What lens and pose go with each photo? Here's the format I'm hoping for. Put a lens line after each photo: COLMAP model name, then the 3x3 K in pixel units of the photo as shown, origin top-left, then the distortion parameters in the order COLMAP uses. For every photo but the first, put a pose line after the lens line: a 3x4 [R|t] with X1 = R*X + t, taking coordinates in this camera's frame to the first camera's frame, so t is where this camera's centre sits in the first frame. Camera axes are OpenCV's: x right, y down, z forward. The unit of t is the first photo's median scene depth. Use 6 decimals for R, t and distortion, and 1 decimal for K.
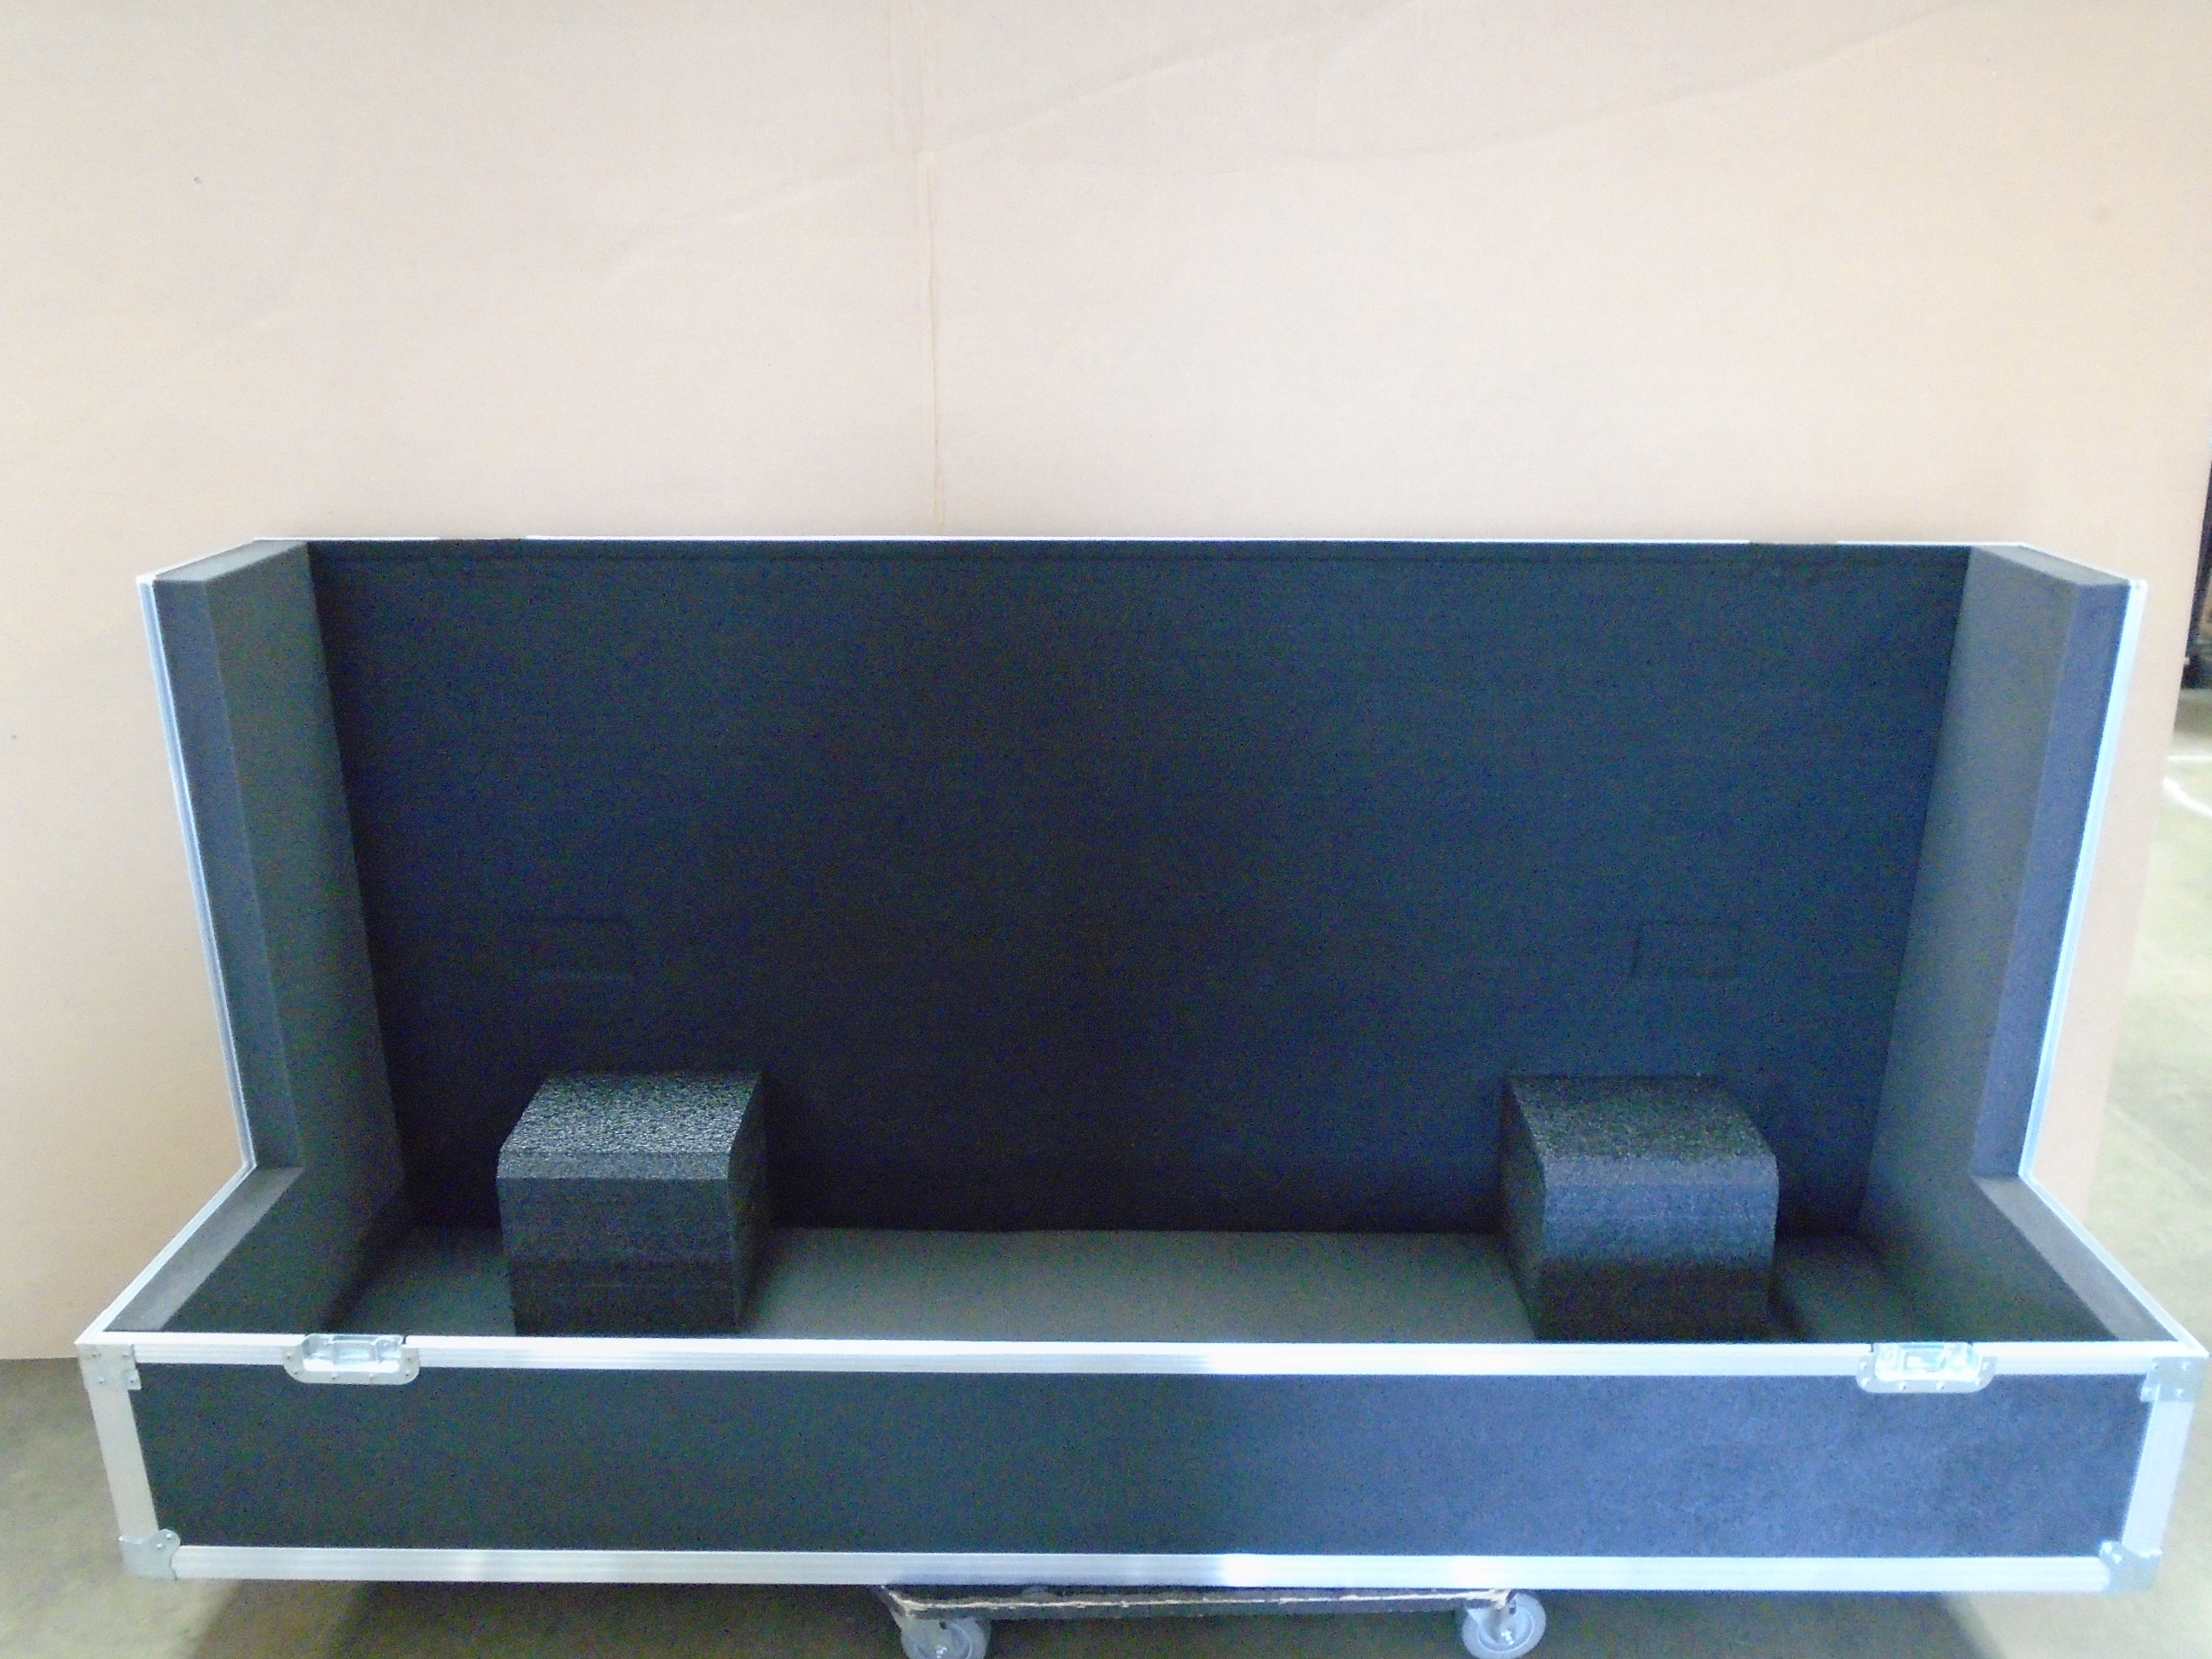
lens RADIAL K [[1748.3, 0, 1107.1], [0, 1748.3, 794.2], [0, 0, 1]] dist [-0.013109, 0.003491]
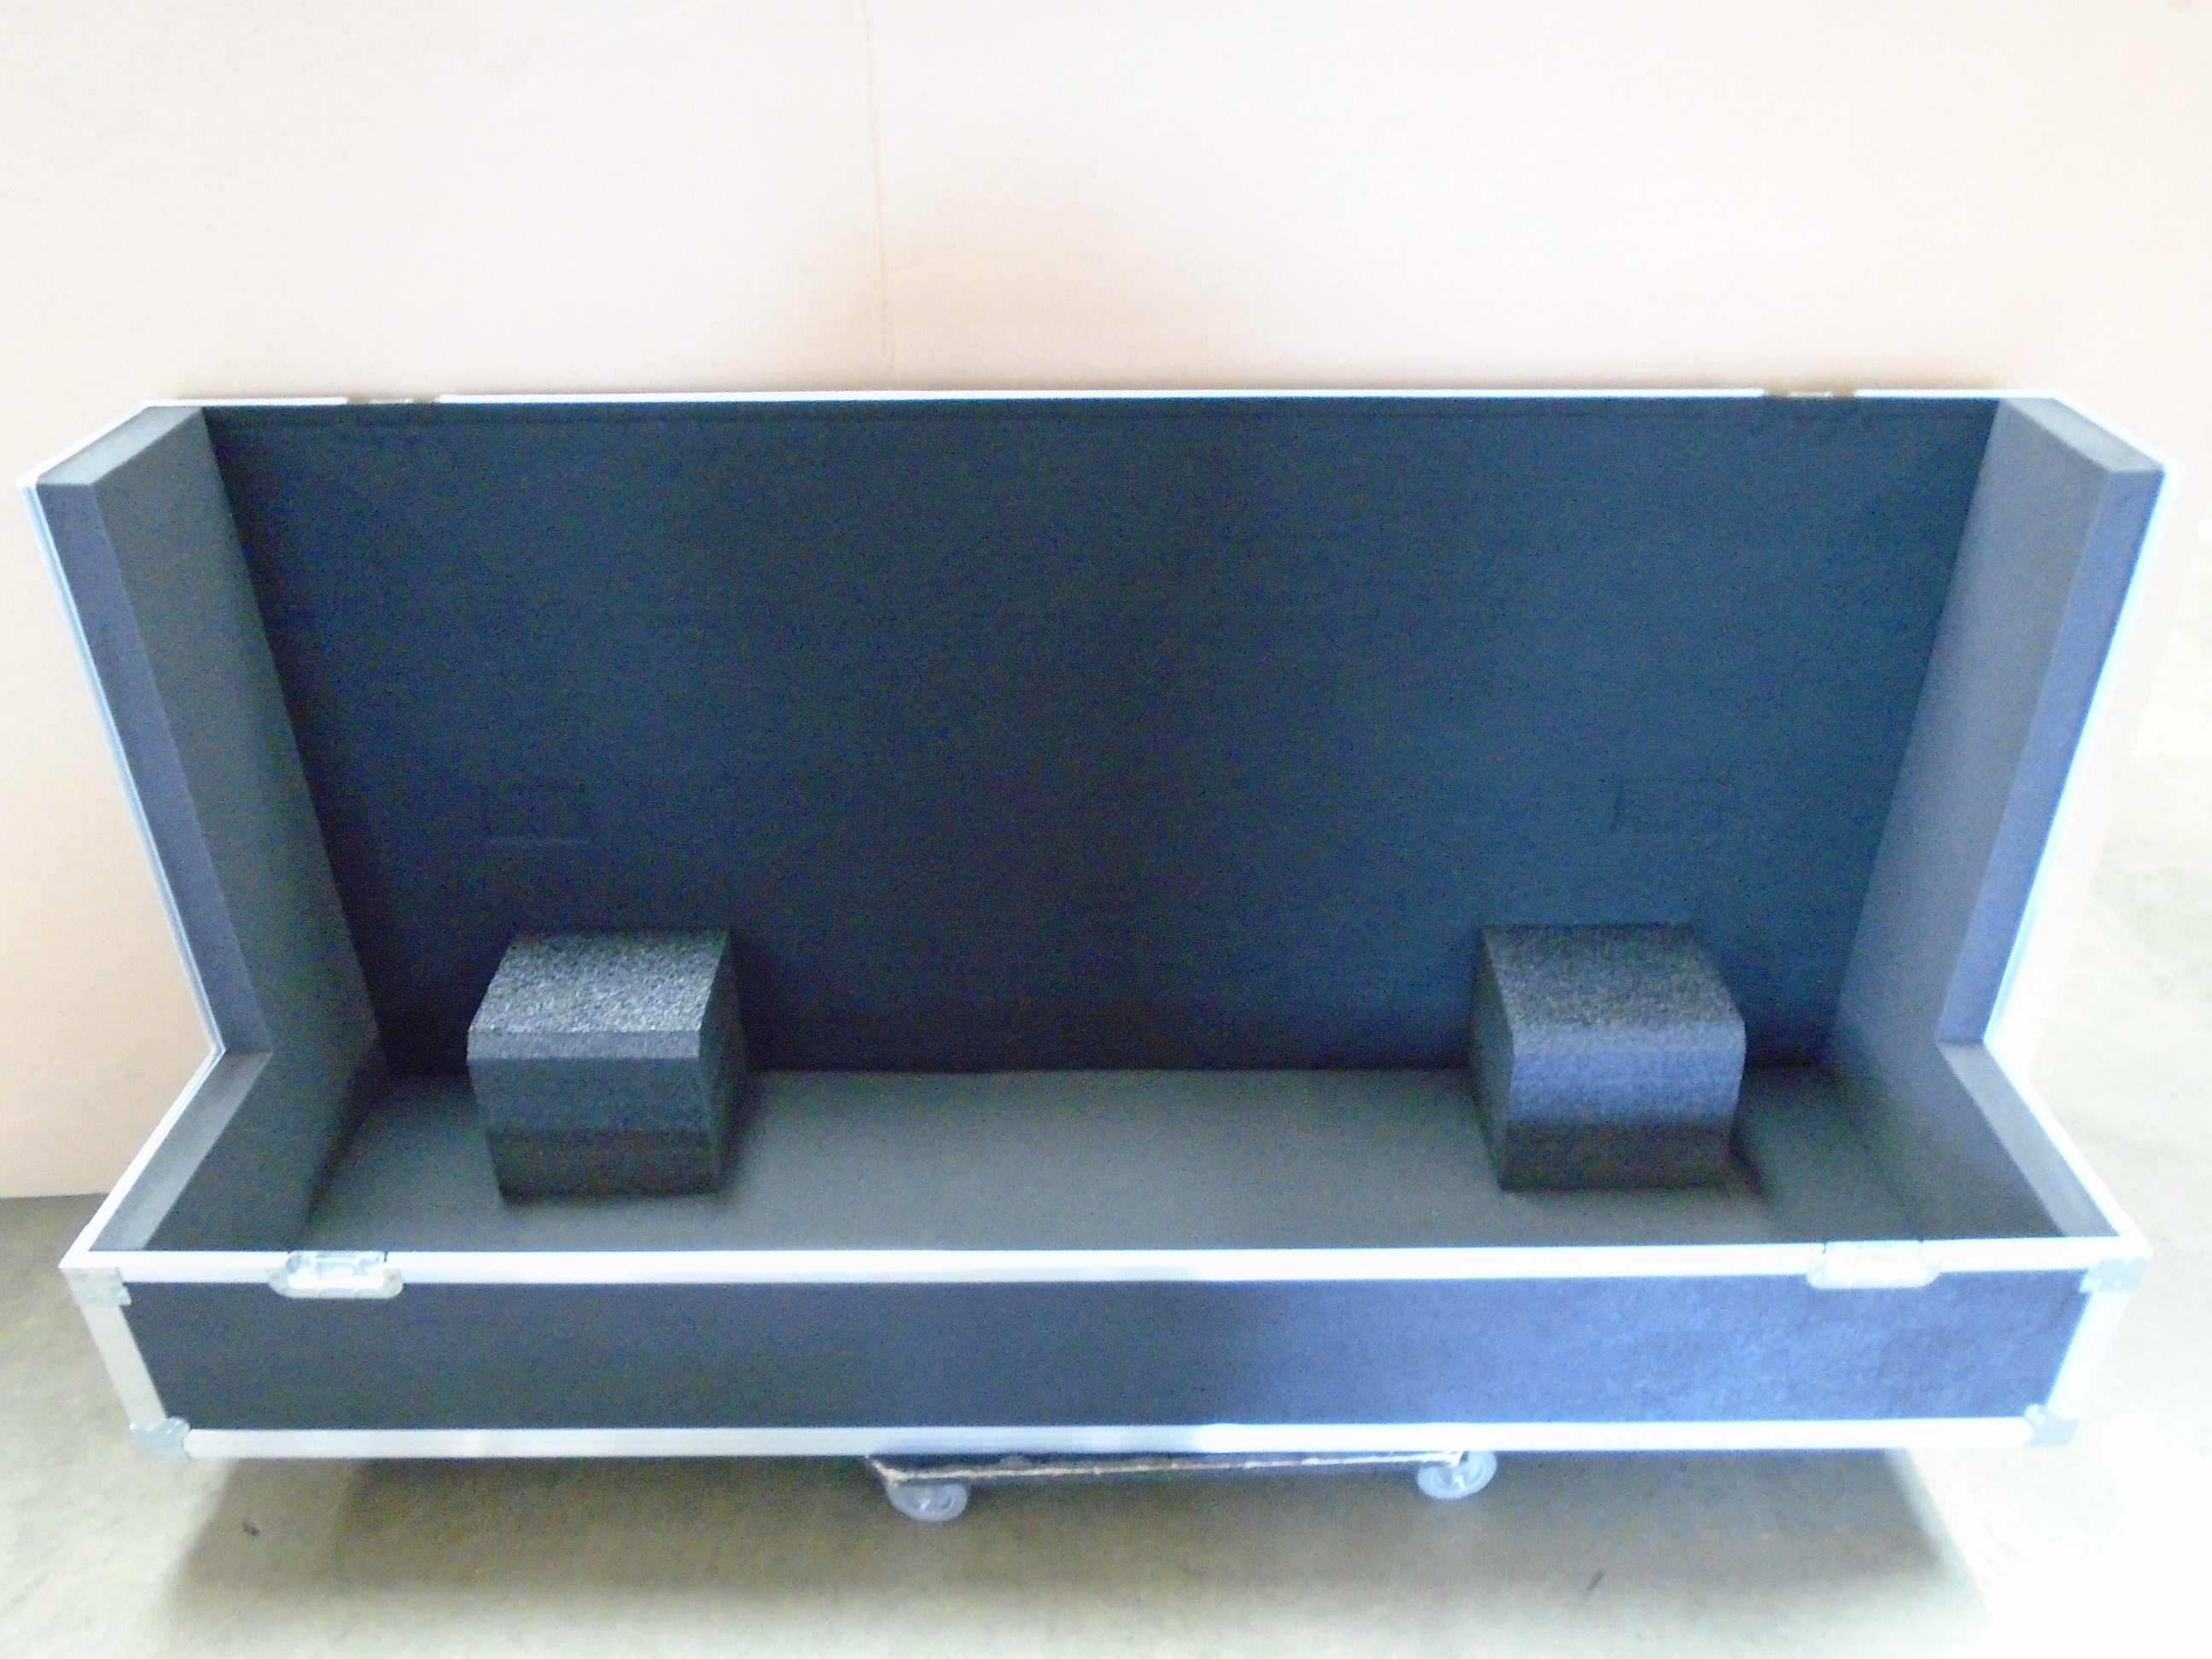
lens RADIAL K [[1748.3, 0, 1107.1], [0, 1748.3, 794.2], [0, 0, 1]] dist [-0.013109, 0.003491]
pose [[0.999913, -0.010424, 0.008047, 0.010355], [0.008438, 0.976322, 0.216156, -0.142558], [-0.010110, -0.216070, 0.976326, 0.052831]]
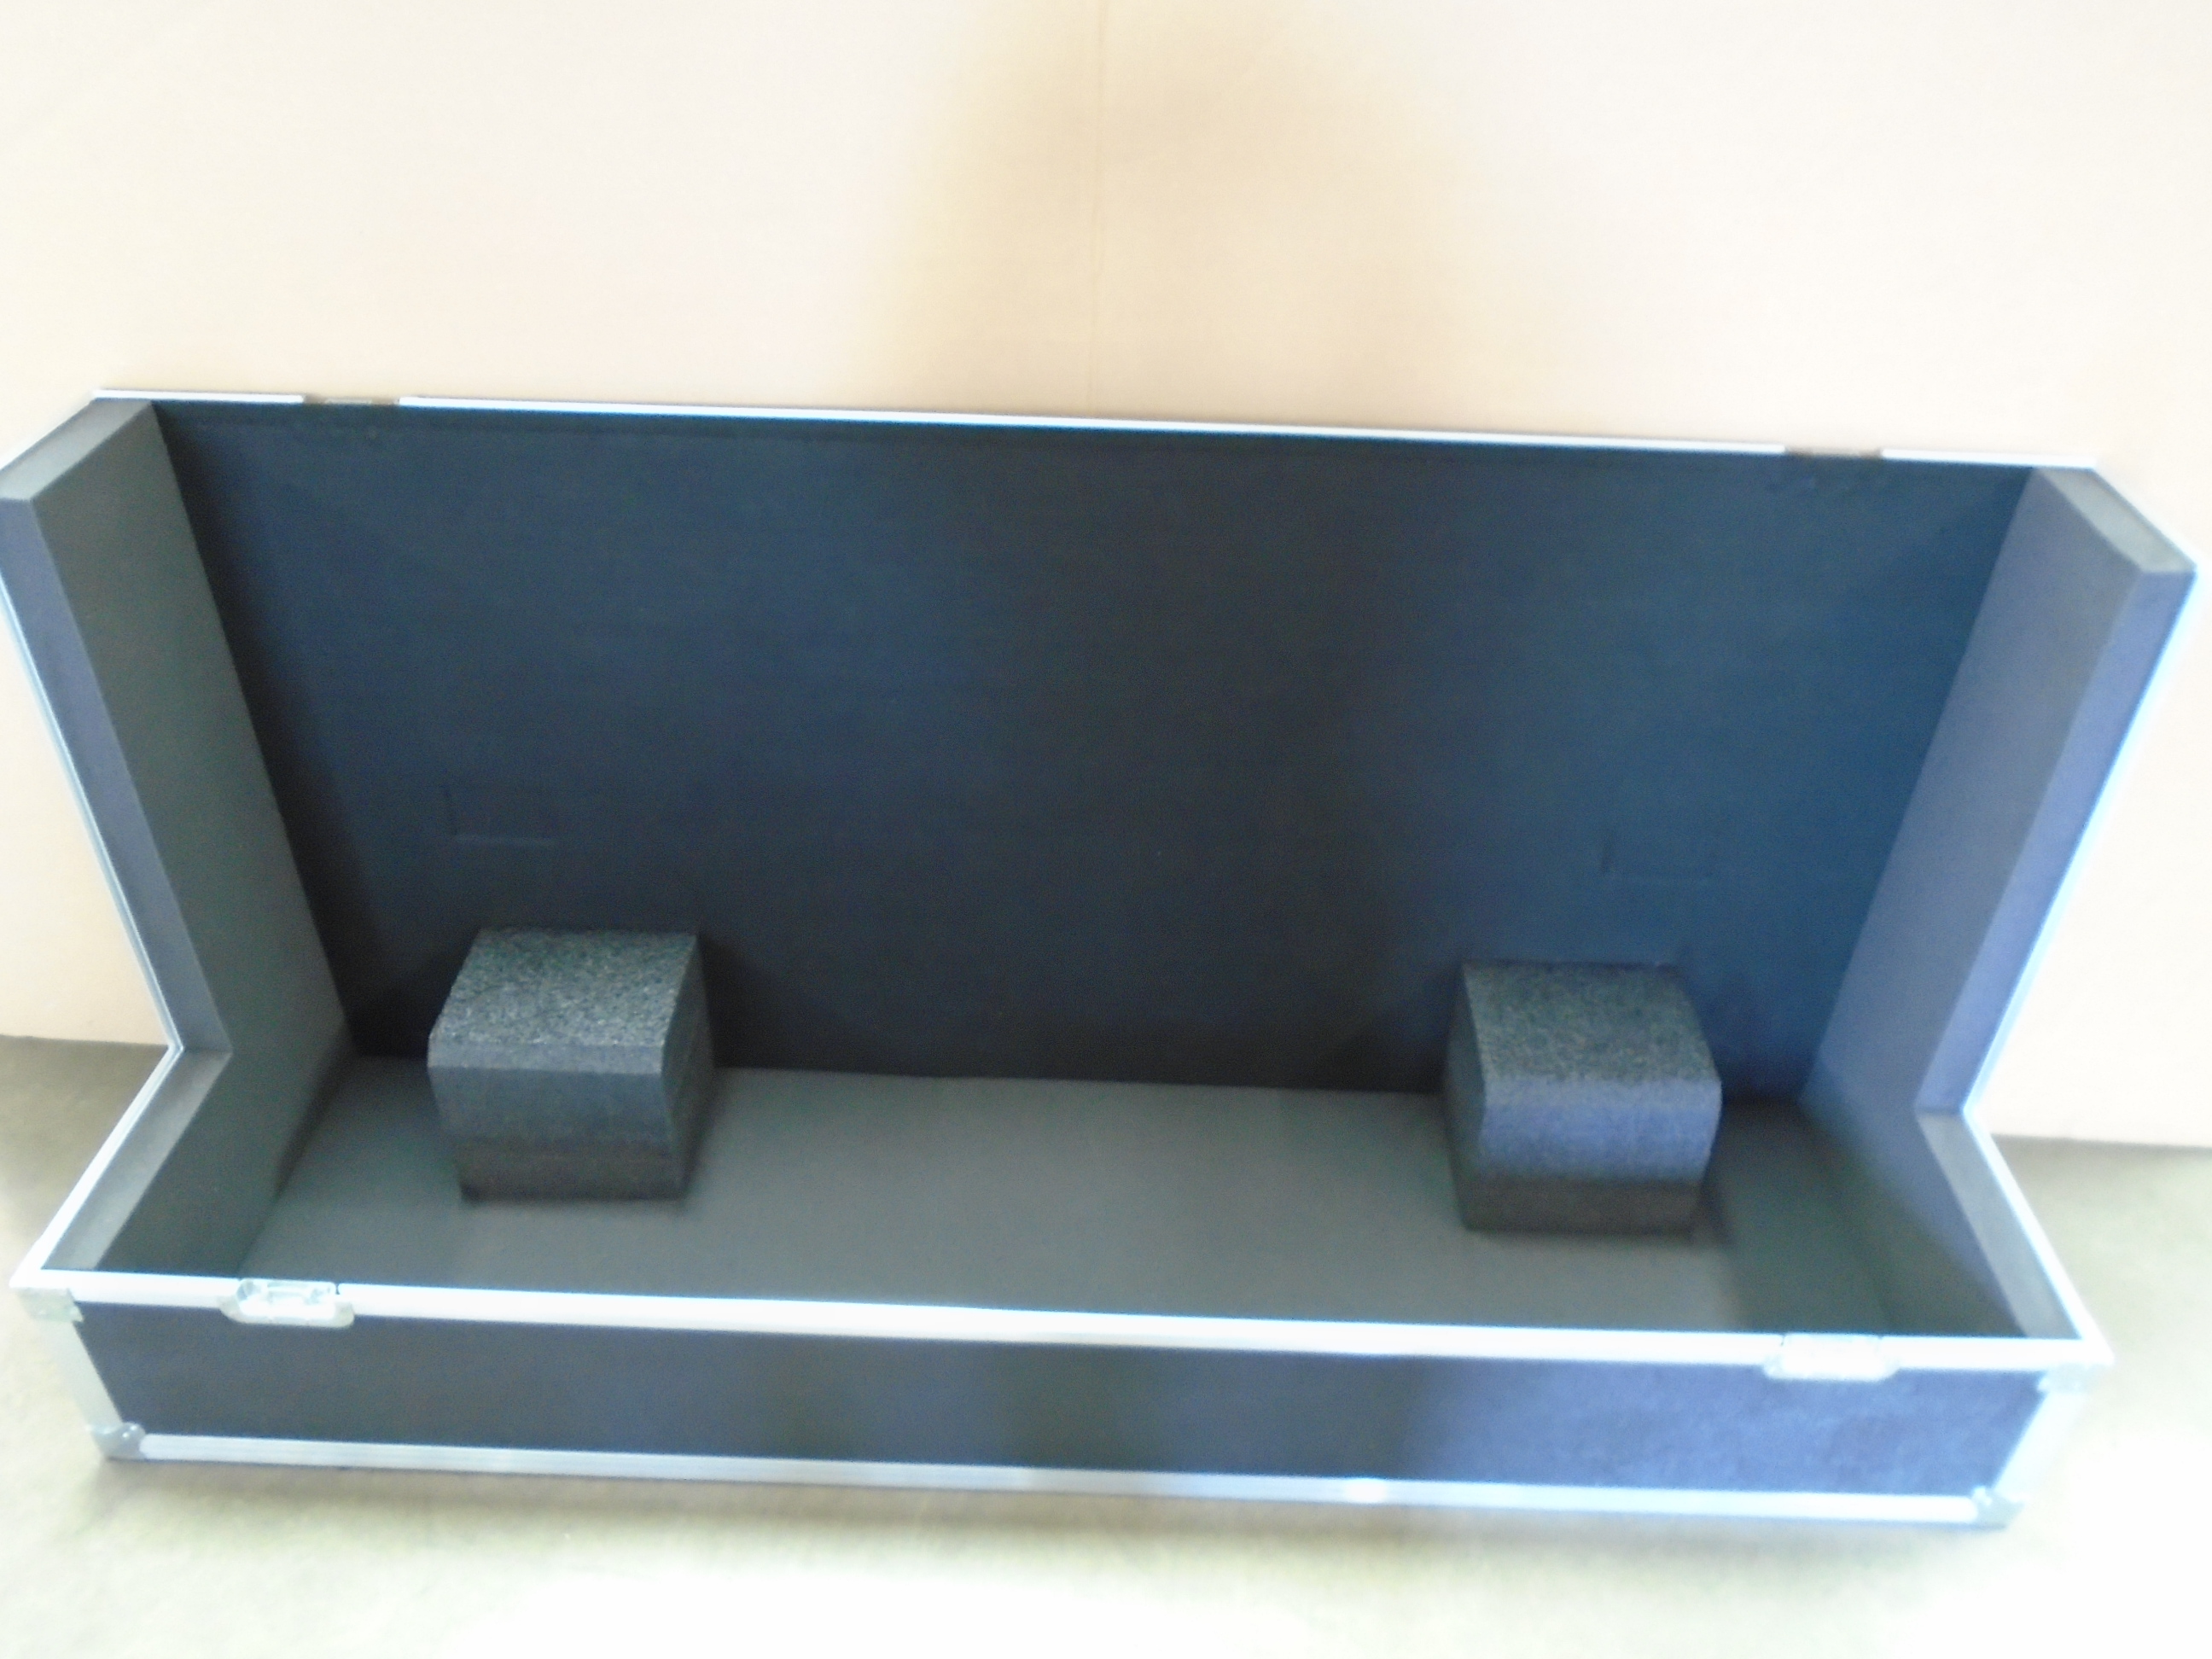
lens RADIAL K [[1748.3, 0, 1107.1], [0, 1748.3, 794.2], [0, 0, 1]] dist [-0.013109, 0.003491]
pose [[0.999560, 0.029410, 0.003864, 0.027181], [-0.029225, 0.954143, 0.297921, -0.235712], [0.005075, -0.297903, 0.954583, 0.103958]]
